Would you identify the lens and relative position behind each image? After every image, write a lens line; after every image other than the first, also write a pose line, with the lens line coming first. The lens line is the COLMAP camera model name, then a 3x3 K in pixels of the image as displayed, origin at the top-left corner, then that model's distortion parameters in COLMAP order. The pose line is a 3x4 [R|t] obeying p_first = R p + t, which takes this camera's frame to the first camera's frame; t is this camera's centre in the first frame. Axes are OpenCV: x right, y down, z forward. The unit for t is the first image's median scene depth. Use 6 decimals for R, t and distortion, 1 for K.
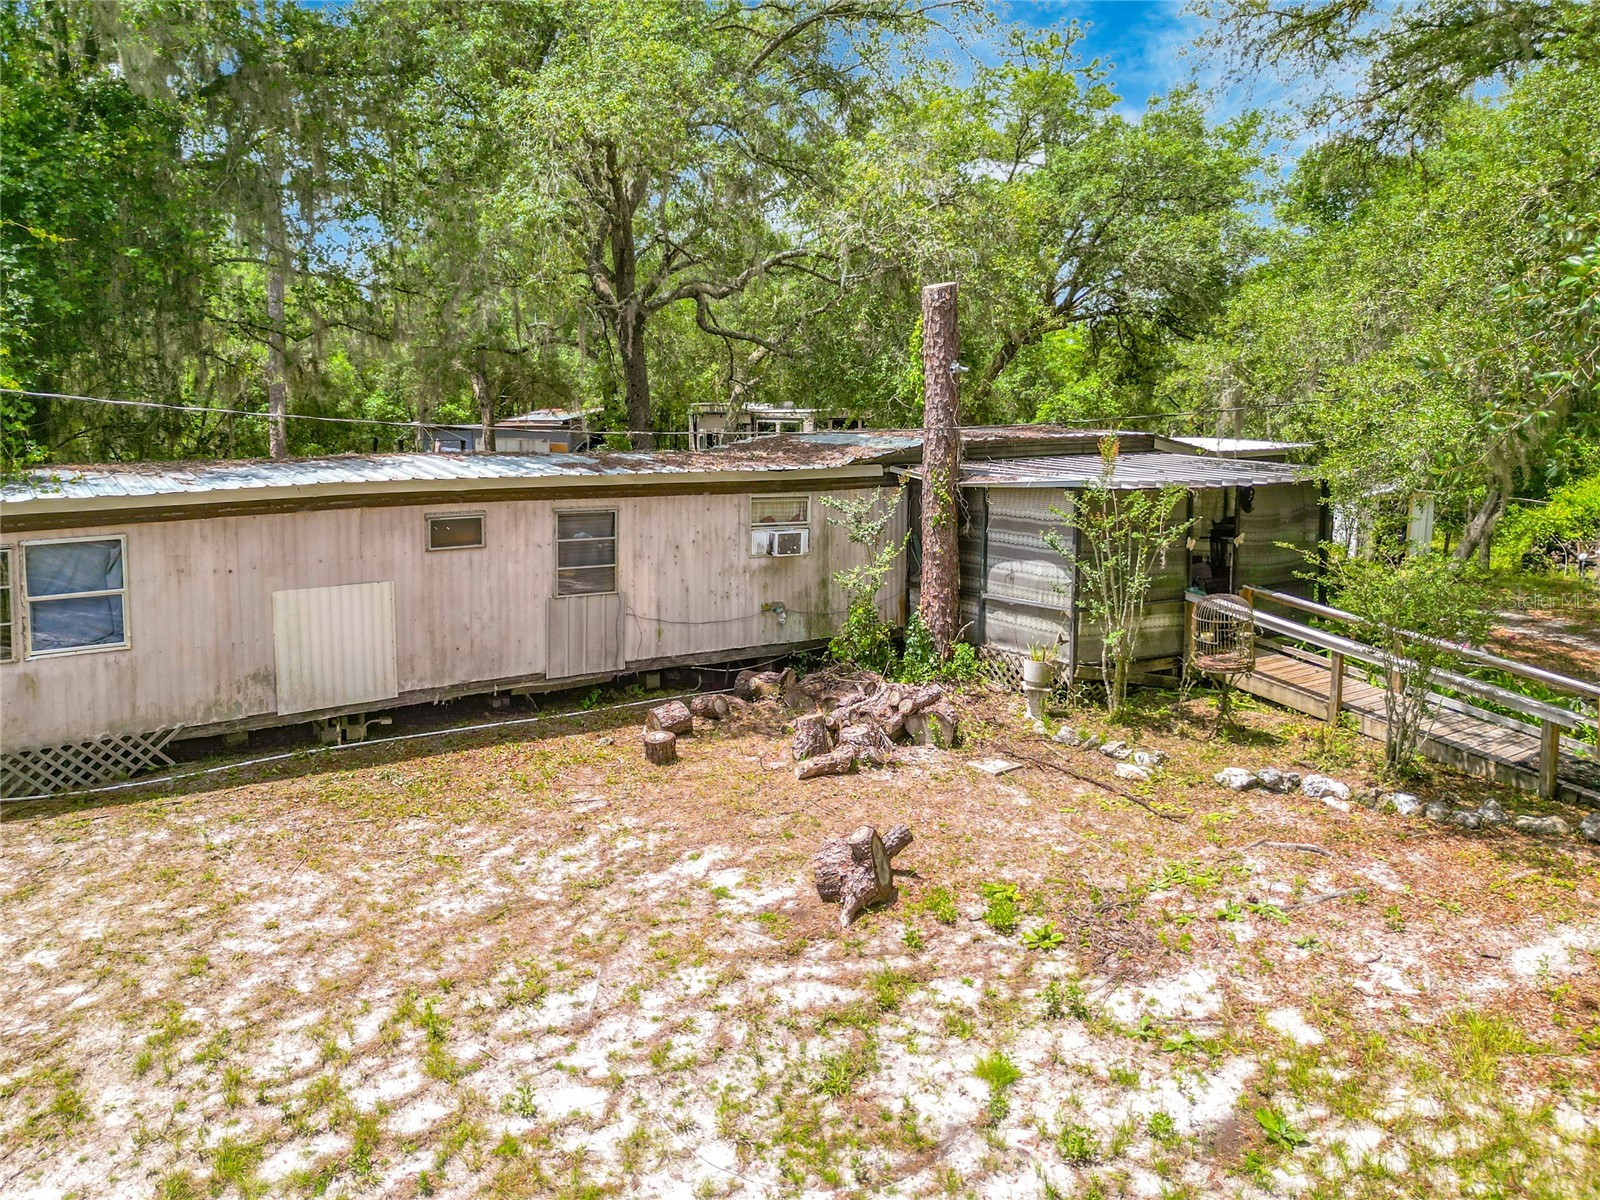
lens RADIAL K [[1147.0, 0, 800.0], [0, 1147.0, 600.0], [0, 0, 1]] dist [0.012456, 0.000642]
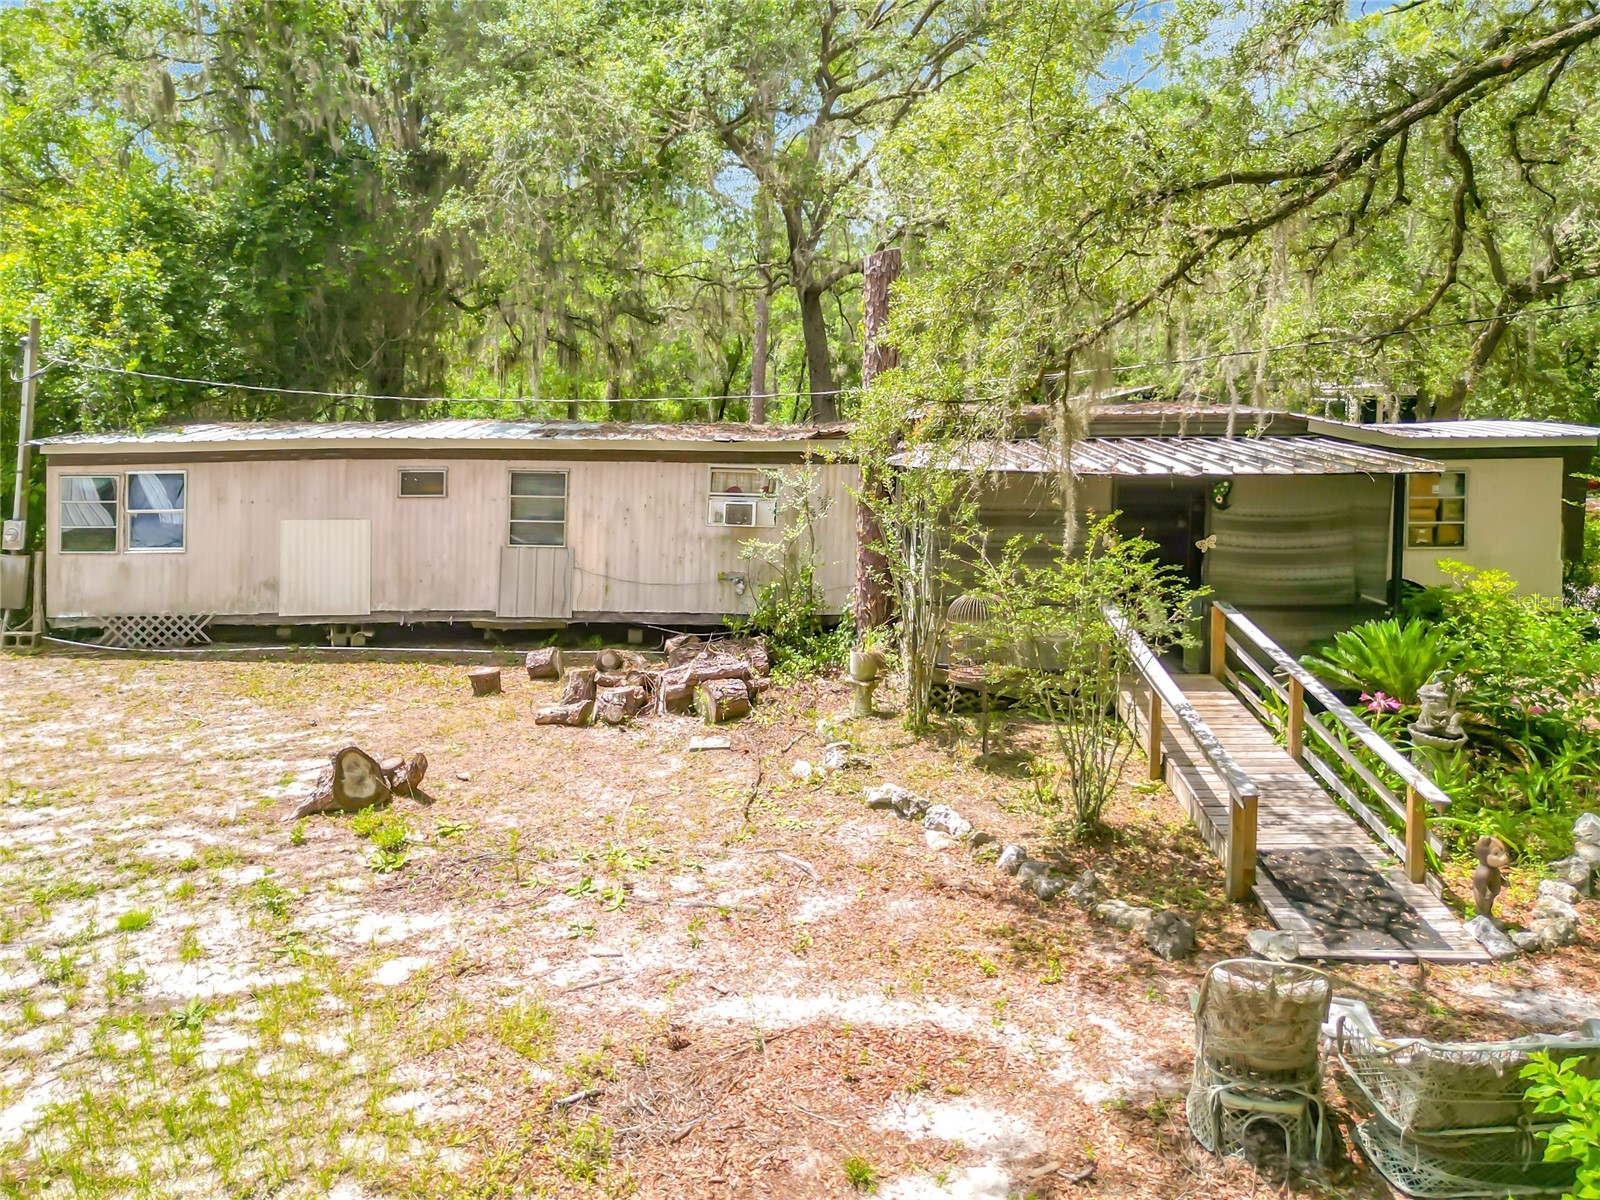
lens RADIAL K [[1218.5, 0, 800.0], [0, 1218.5, 600.0], [0, 0, 1]] dist [0.006918, 0.002864]
pose [[0.834678, 0.098235, -0.541906, 0.820203], [-0.096028, 0.994850, 0.032434, -0.019493], [0.542301, 0.024966, 0.839813, 0.169013]]
